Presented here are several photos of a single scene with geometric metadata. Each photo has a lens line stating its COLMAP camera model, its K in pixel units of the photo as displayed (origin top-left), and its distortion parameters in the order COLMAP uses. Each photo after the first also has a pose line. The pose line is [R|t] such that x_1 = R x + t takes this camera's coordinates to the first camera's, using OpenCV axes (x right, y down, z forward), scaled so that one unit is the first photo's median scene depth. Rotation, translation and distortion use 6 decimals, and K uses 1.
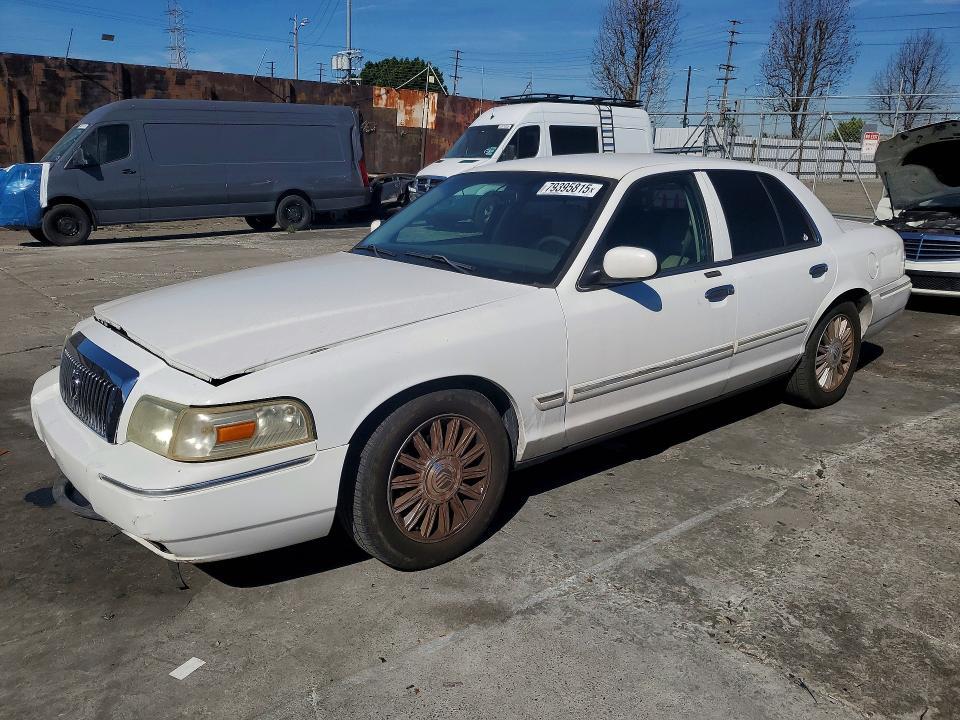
lens RADIAL K [[741.1, 0, 480.6], [0, 741.1, 359.9], [0, 0, 1]] dist [0.017452, 0.009835]
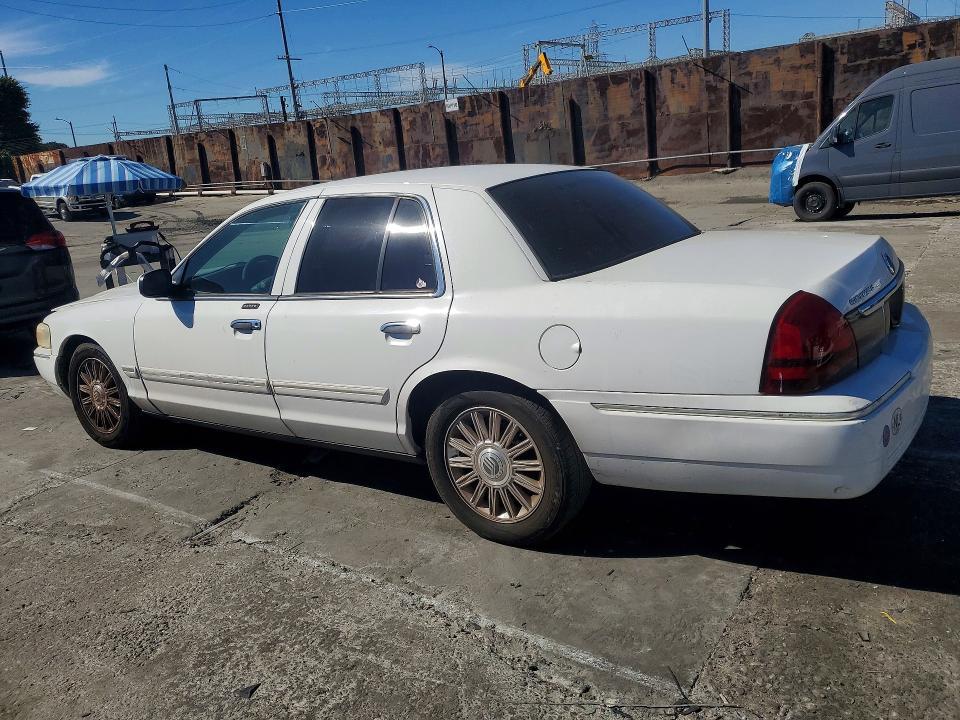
lens RADIAL K [[741.1, 0, 482.0], [0, 741.1, 363.5], [0, 0, 1]] dist [0.017452, 0.009835]
pose [[0.291037, 0.219286, -0.931242, 0.350995], [-0.166245, 0.970161, 0.176494, -0.070032], [0.942157, 0.103448, 0.318808, 0.255946]]
